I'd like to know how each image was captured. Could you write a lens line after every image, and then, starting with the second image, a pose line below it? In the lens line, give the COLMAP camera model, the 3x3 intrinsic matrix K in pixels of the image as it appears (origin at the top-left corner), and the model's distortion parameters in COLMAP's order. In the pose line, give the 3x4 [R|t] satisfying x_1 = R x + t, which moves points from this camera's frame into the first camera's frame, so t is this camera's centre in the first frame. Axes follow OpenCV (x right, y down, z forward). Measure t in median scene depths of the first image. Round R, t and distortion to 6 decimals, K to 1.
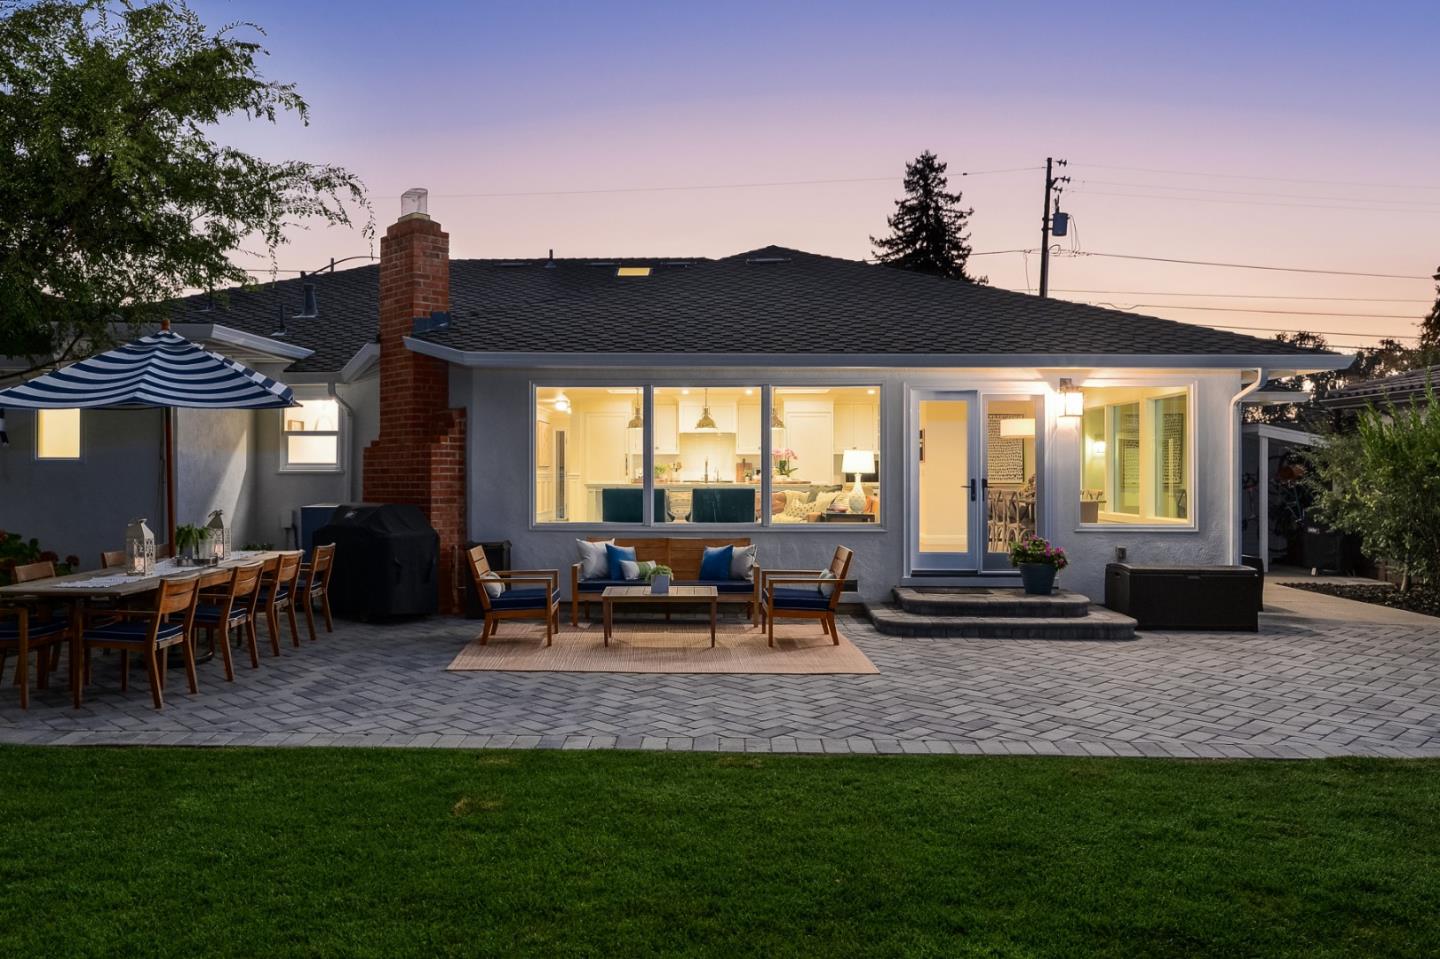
lens RADIAL K [[889.2, 0, 716.7], [0, 889.2, 473.3], [0, 0, 1]] dist [-0.002951, -0.000806]
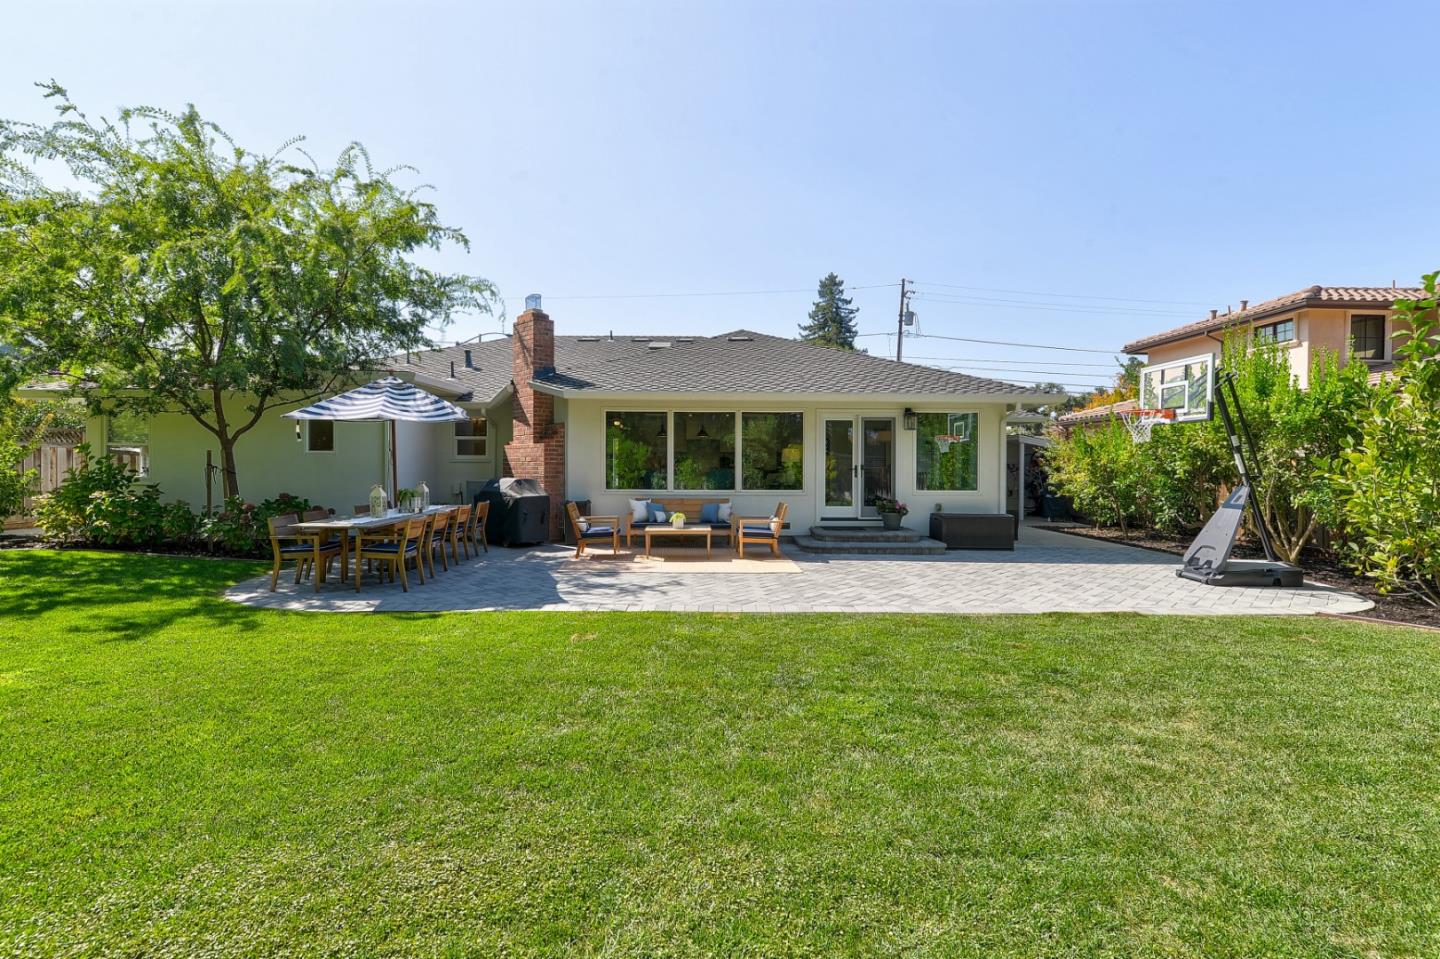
lens RADIAL K [[629.6, 0, 720.0], [0, 629.6, 479.5], [0, 0, 1]] dist [0.000987, -0.000393]
pose [[0.998984, 0.002634, 0.044984, -0.034026], [-0.002740, 0.999994, 0.002307, 0.031555], [-0.044978, -0.002428, 0.998985, -0.221476]]
